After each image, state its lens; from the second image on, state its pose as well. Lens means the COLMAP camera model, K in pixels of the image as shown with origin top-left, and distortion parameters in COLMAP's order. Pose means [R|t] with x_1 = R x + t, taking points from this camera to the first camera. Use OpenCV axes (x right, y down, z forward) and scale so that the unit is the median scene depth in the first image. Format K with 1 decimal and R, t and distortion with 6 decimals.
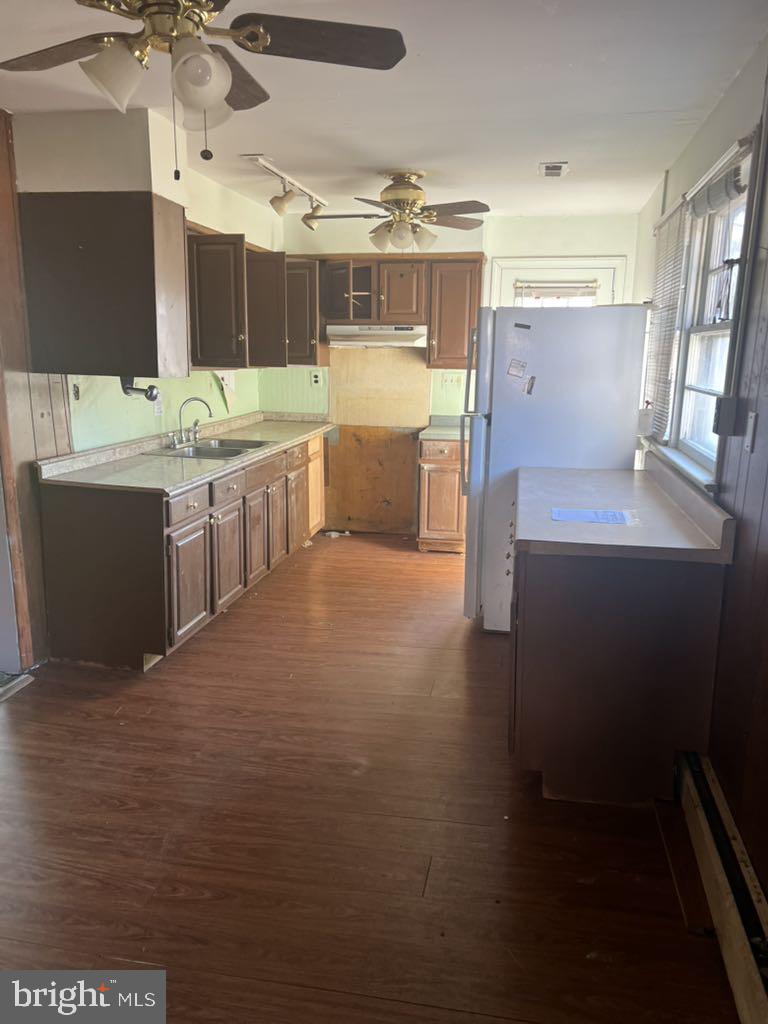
lens RADIAL K [[766.9, 0, 408.5], [0, 766.9, 525.6], [0, 0, 1]] dist [0.060300, -0.054401]
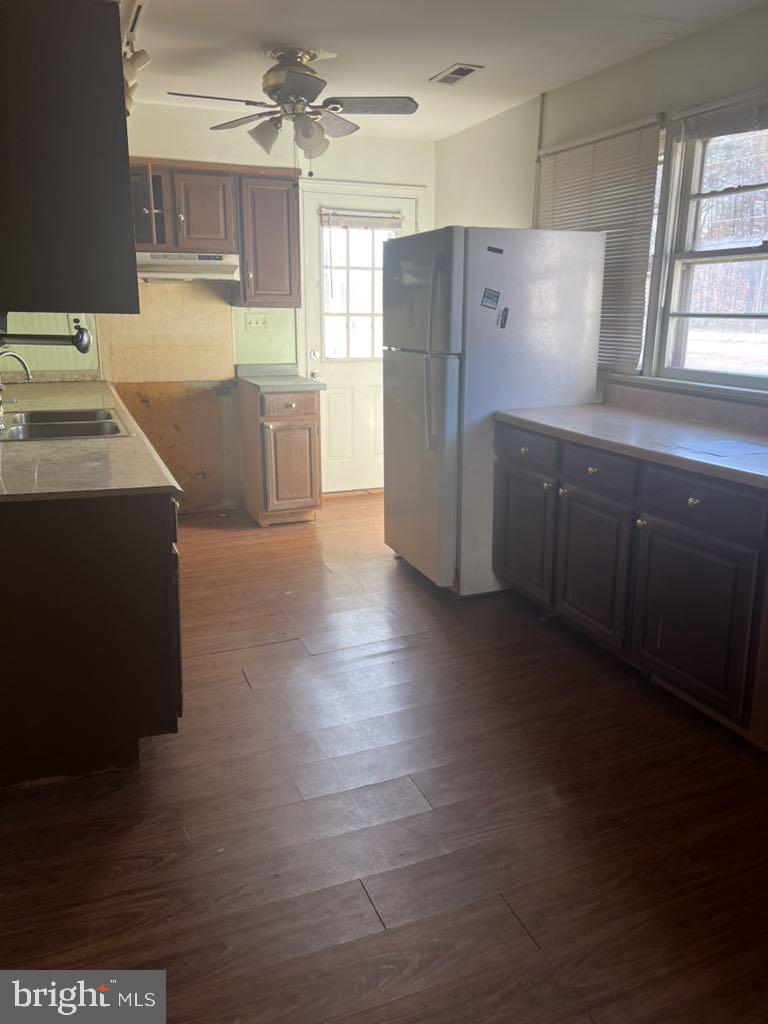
lens RADIAL K [[766.9, 0, 389.9], [0, 766.9, 507.4], [0, 0, 1]] dist [0.060300, -0.054401]
pose [[0.844887, -0.144809, 0.514973, -0.304311], [0.125316, 0.989455, 0.072634, -0.032143], [-0.520060, 0.003167, 0.854124, 0.211079]]
